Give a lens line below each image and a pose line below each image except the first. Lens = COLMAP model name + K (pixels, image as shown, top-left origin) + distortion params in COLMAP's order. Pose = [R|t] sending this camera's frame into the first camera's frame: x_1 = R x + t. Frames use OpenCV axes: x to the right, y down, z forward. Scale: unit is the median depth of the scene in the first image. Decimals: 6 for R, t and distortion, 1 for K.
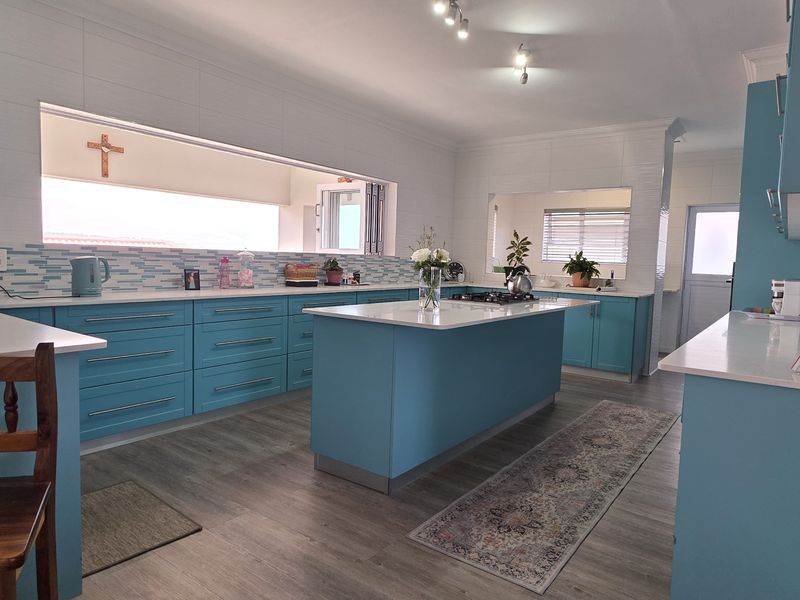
lens RADIAL K [[528.8, 0, 403.3], [0, 528.8, 297.8], [0, 0, 1]] dist [-0.005800, -0.002522]
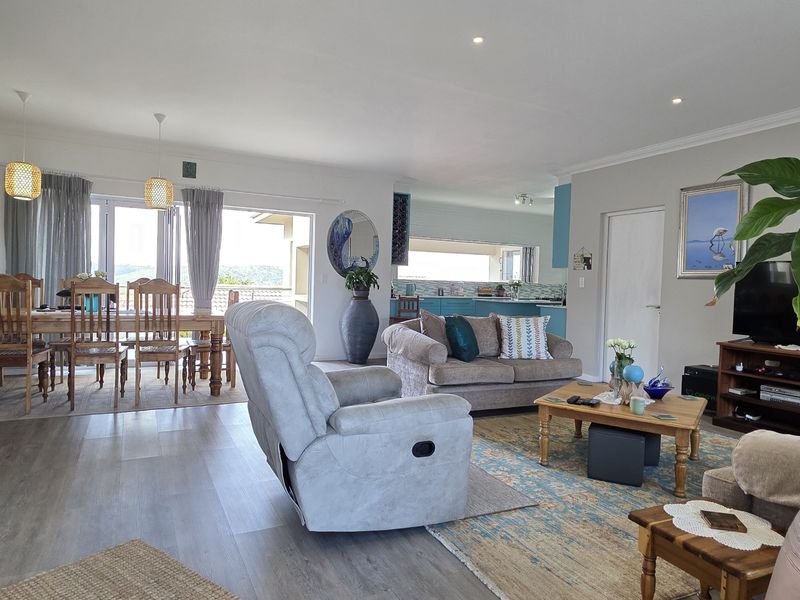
lens RADIAL K [[528.8, 0, 399.5], [0, 528.8, 298.0], [0, 0, 1]] dist [-0.005800, -0.002522]
pose [[0.895175, 0.005344, -0.445683, 0.561416], [-0.031245, 0.998221, -0.050788, 0.128361], [0.444618, 0.059390, 0.893749, -1.374469]]
